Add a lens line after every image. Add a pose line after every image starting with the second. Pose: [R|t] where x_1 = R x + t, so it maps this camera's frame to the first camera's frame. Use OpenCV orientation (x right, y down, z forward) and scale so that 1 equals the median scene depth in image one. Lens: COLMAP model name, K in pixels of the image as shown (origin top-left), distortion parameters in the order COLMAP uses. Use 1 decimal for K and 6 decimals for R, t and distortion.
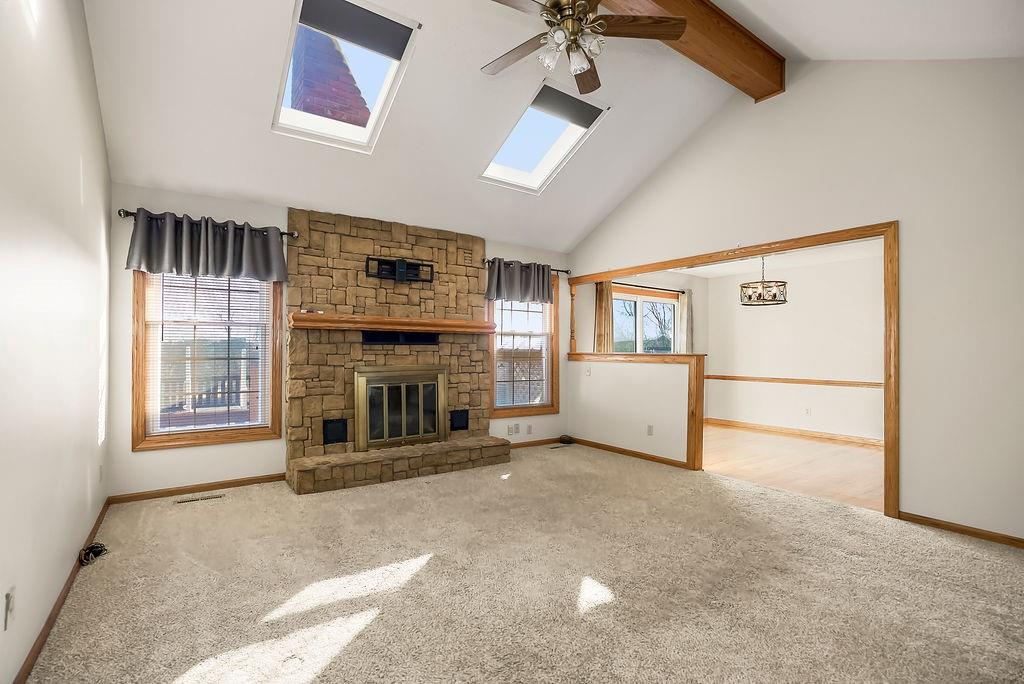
lens RADIAL K [[474.3, 0, 510.9], [0, 474.3, 340.5], [0, 0, 1]] dist [-0.060395, 0.027601]
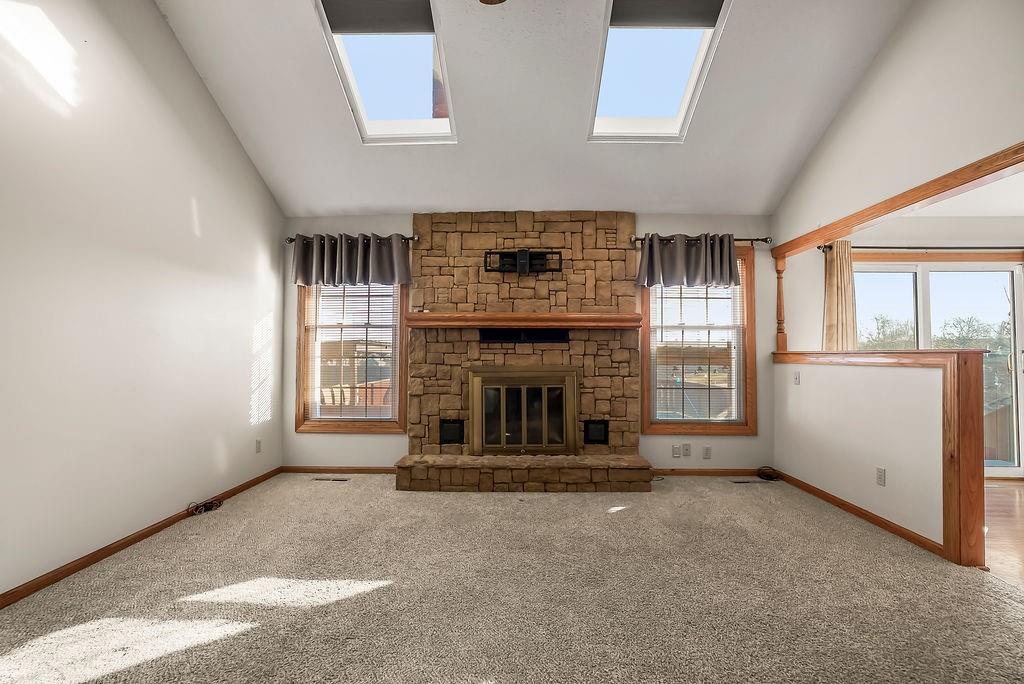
lens RADIAL K [[482.1, 0, 511.6], [0, 482.1, 331.0], [0, 0, 1]] dist [-0.060842, 0.028433]
pose [[0.802512, -0.030184, -0.595872, 0.306333], [0.014254, 0.999404, -0.031427, 0.015097], [0.596465, 0.016727, 0.802464, 0.244259]]
